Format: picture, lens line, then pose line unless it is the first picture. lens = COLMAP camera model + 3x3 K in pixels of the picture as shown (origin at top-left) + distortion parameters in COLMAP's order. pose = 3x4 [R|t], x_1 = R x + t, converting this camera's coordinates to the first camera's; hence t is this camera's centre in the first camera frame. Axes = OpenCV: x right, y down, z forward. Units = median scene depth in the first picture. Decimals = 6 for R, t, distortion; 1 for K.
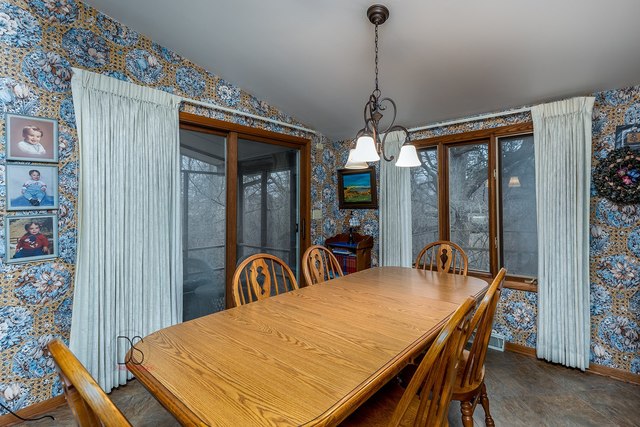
lens RADIAL K [[305.6, 0, 350.8], [0, 305.6, 198.6], [0, 0, 1]] dist [0.000578, 0.000387]
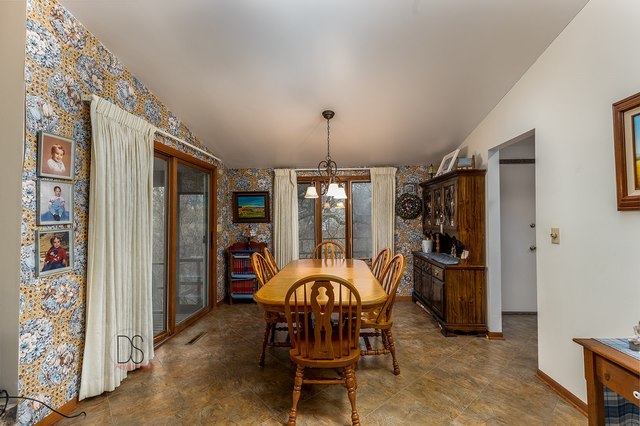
lens RADIAL K [[285.4, 0, 330.5], [0, 285.4, 212.7], [0, 0, 1]] dist [0.002664, 0.000073]
pose [[0.797434, 0.013398, 0.603257, -0.757408], [-0.008778, 0.999905, -0.010604, -0.001468], [-0.603342, 0.003160, 0.797476, -0.297707]]
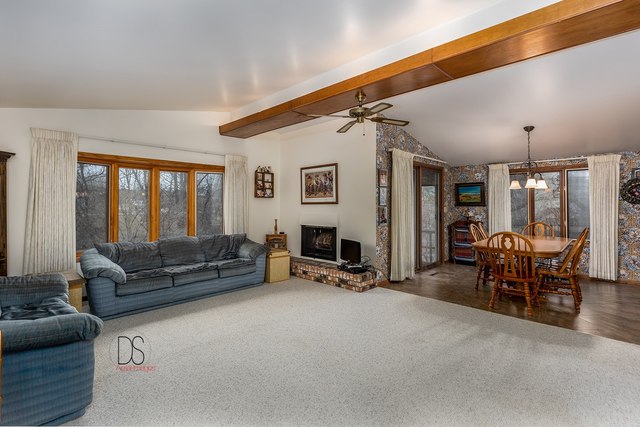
lens RADIAL K [[305.6, 0, 315.2], [0, 305.6, 200.3], [0, 0, 1]] dist [0.000578, 0.000387]
pose [[0.995583, 0.003353, -0.093822, -1.175710], [-0.002650, 0.999967, 0.007618, -0.020041], [0.093844, -0.007336, 0.995560, -1.386041]]
